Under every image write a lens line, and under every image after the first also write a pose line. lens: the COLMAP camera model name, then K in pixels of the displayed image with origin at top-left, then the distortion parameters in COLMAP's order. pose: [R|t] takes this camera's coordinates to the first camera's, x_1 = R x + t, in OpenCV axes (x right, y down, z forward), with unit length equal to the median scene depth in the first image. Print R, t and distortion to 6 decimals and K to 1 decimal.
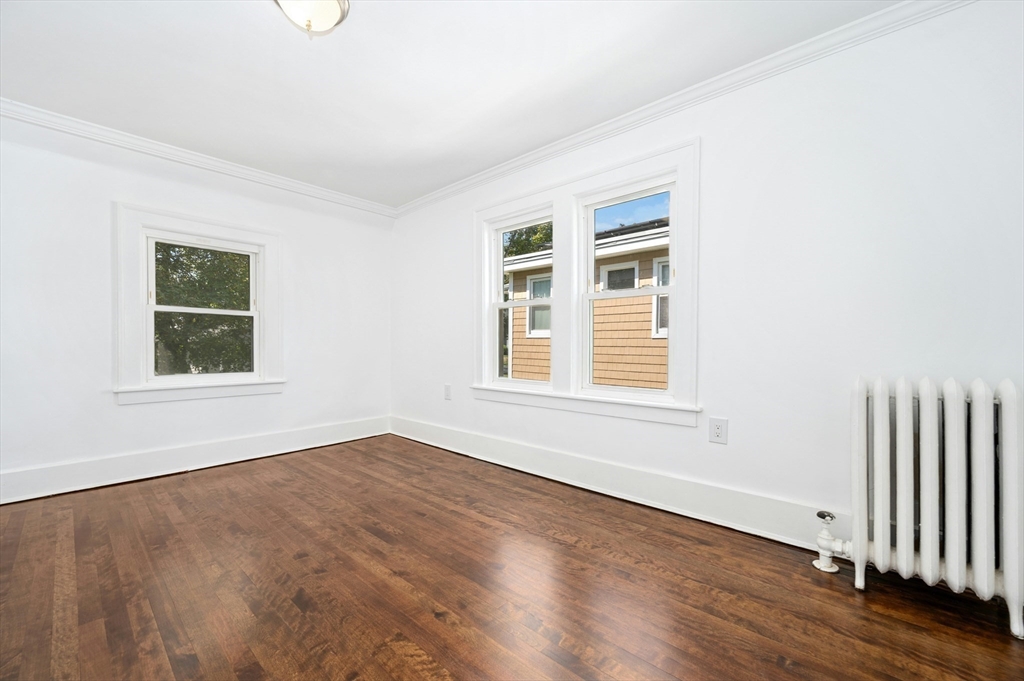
lens RADIAL K [[413.4, 0, 520.5], [0, 413.4, 353.7], [0, 0, 1]] dist [-0.001285, -0.000155]
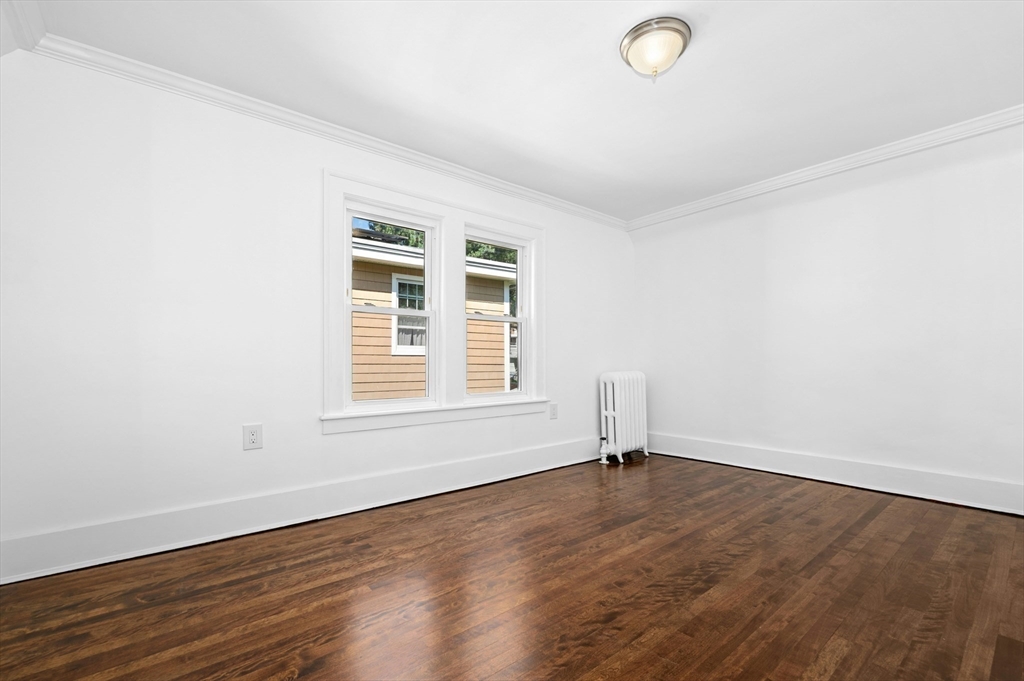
lens RADIAL K [[454.8, 0, 513.1], [0, 454.8, 363.2], [0, 0, 1]] dist [0.002150, 0.000154]
pose [[0.127111, -0.001794, 0.991887, -0.977603], [0.019631, 0.999807, -0.000707, -0.006025], [-0.991694, 0.019561, 0.127122, 0.677048]]
